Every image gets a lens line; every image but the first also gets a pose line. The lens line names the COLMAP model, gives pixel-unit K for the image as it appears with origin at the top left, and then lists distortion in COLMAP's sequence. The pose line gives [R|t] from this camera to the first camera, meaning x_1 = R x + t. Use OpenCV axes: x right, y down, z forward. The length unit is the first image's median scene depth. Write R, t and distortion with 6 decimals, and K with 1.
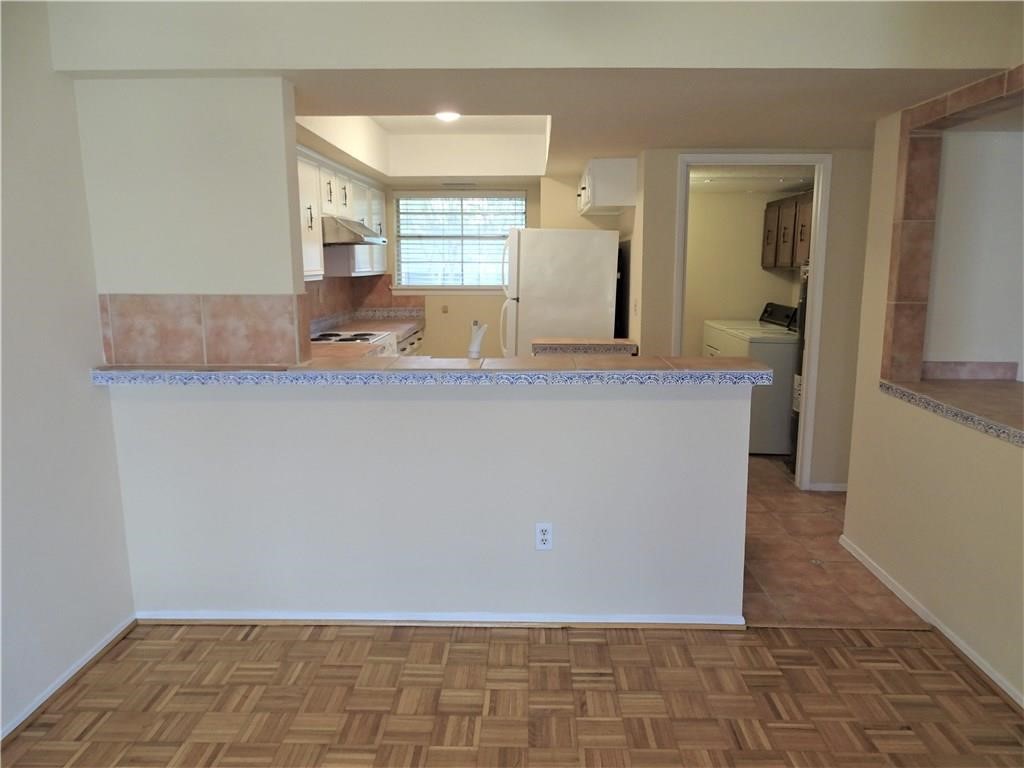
lens RADIAL K [[730.4, 0, 502.9], [0, 730.4, 377.5], [0, 0, 1]] dist [-0.003408, -0.001842]
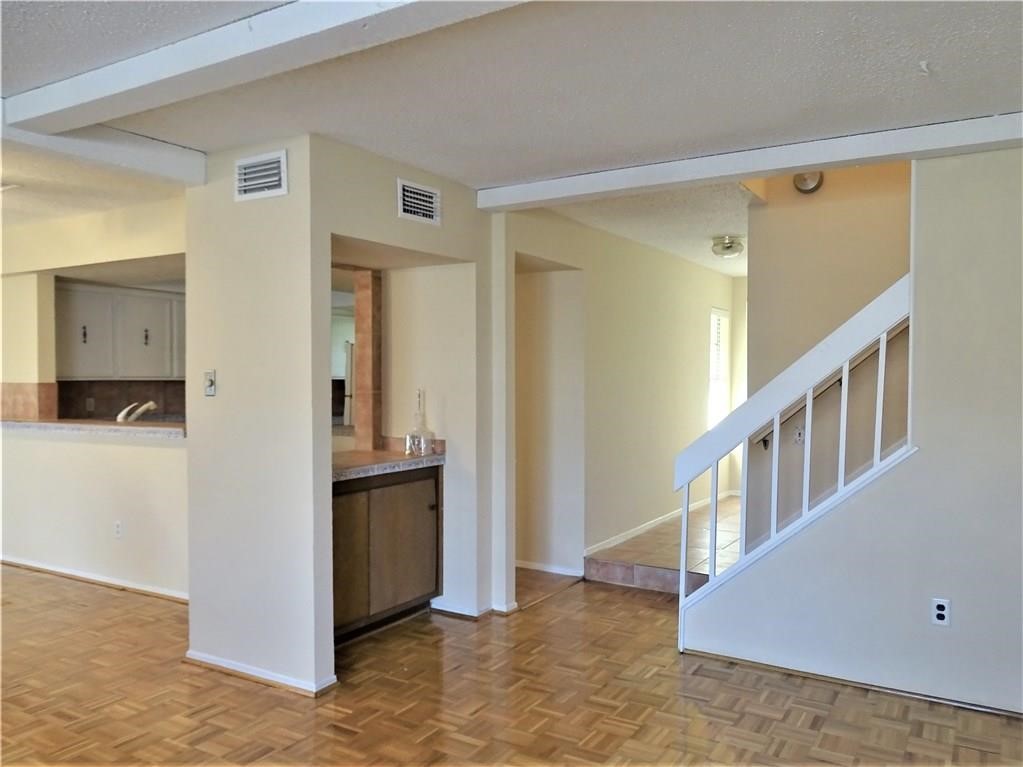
lens RADIAL K [[794.0, 0, 516.3], [0, 794.0, 379.2], [0, 0, 1]] dist [0.022616, -0.011218]
pose [[0.877459, 0.008903, -0.479568, 0.756229], [-0.081881, 0.987932, -0.131477, 0.020358], [0.472610, 0.154633, 0.867599, -0.085208]]
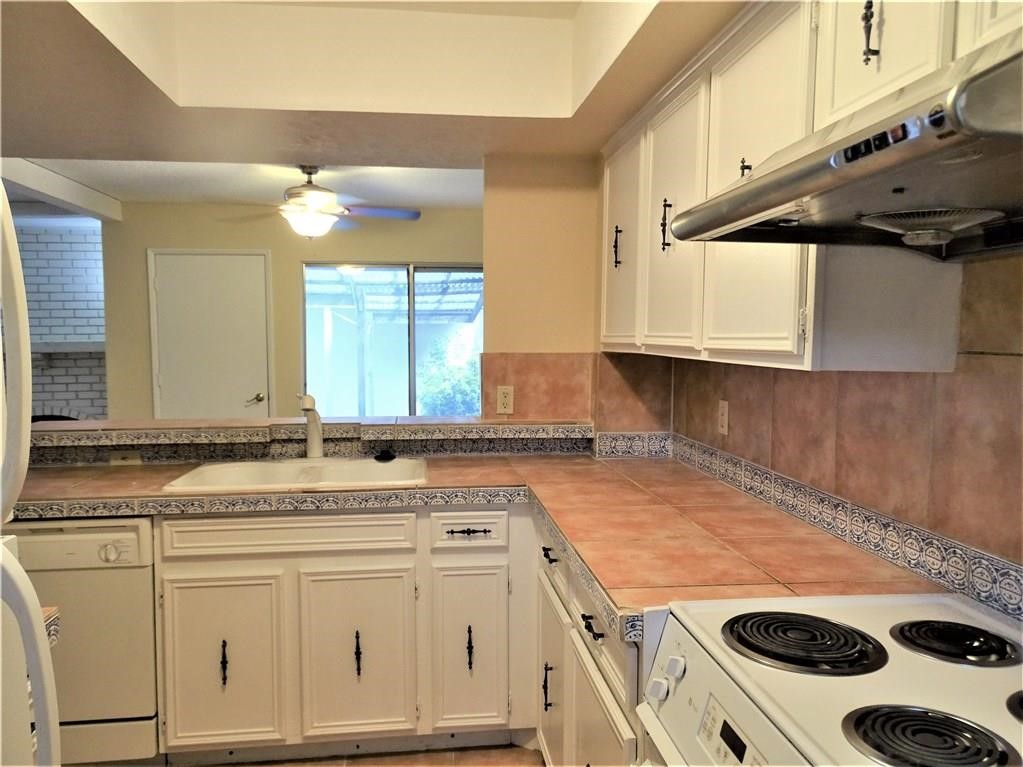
lens RADIAL K [[794.0, 0, 516.6], [0, 794.0, 387.0], [0, 0, 1]] dist [0.022616, -0.011218]
pose [[-0.985865, 0.023409, -0.165899, -0.057615], [-0.015110, 0.973733, 0.227191, -0.143292], [0.166860, 0.226486, -0.959615, 0.925320]]
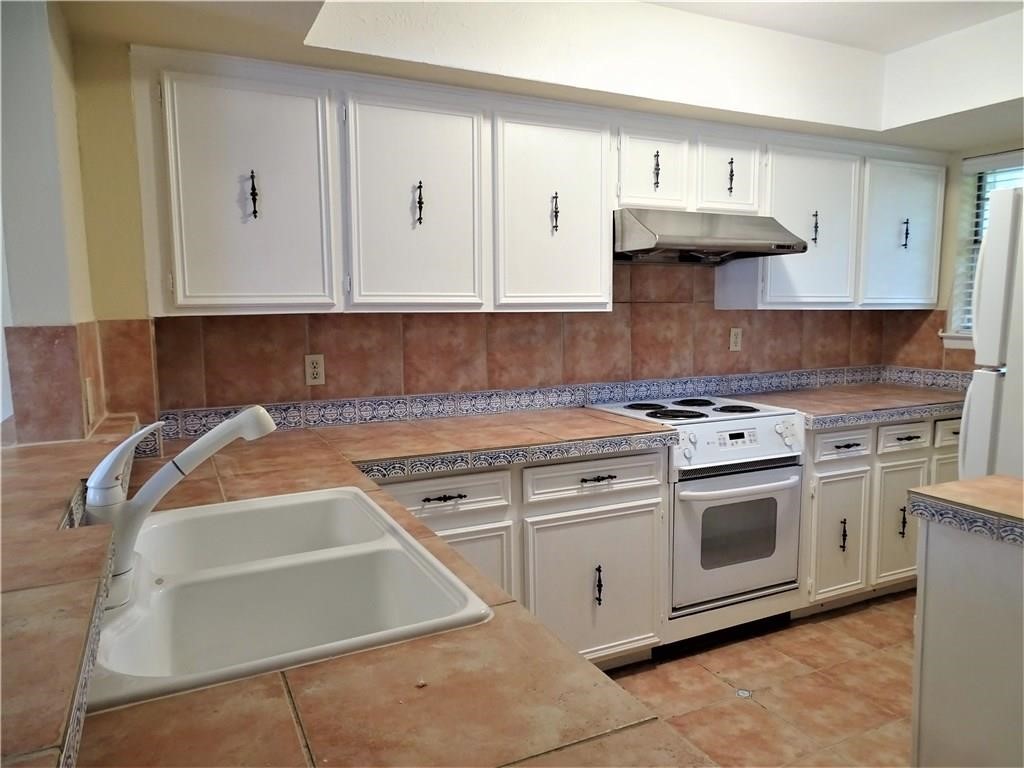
lens RADIAL K [[730.4, 0, 518.4], [0, 730.4, 379.1], [0, 0, 1]] dist [-0.003408, -0.001842]
pose [[0.478079, 0.099799, -0.872628, 0.187743], [-0.141458, 0.989302, 0.035643, -0.063871], [0.866851, 0.106400, 0.487082, 0.458280]]
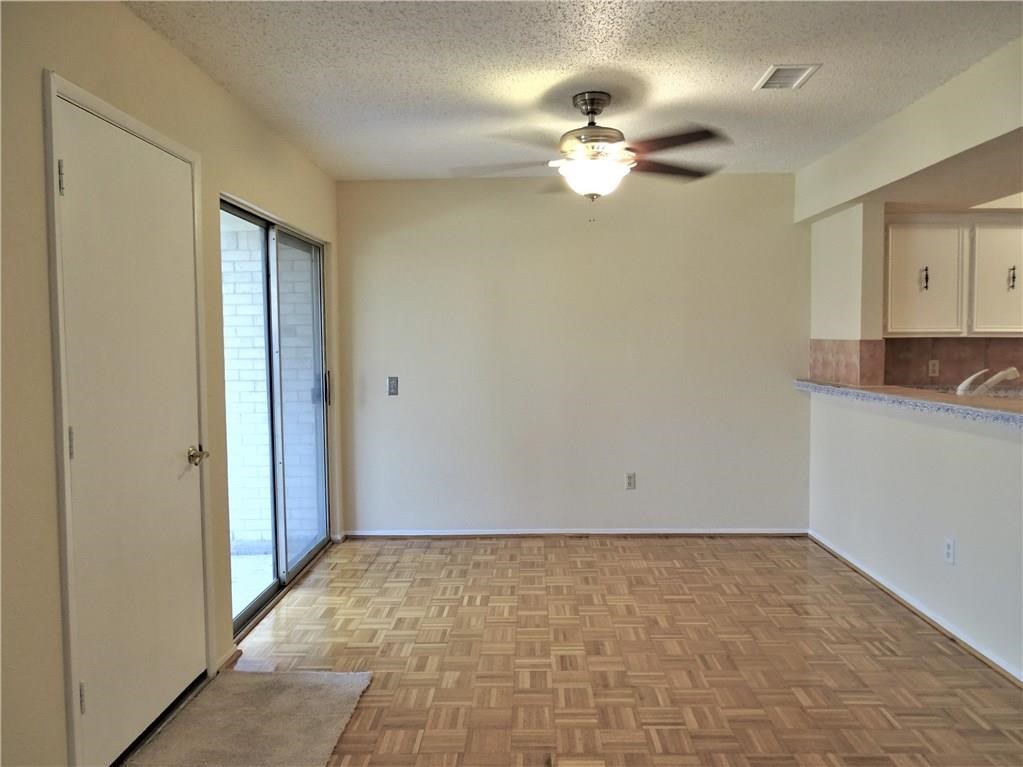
lens RADIAL K [[729.7, 0, 510.0], [0, 729.7, 373.8], [0, 0, 1]] dist [-0.003408, -0.001842]
pose [[0.011798, 0.056965, -0.998306, 0.519642], [-0.158700, 0.985828, 0.054378, -0.003988], [0.987256, 0.157789, 0.020671, 0.111875]]
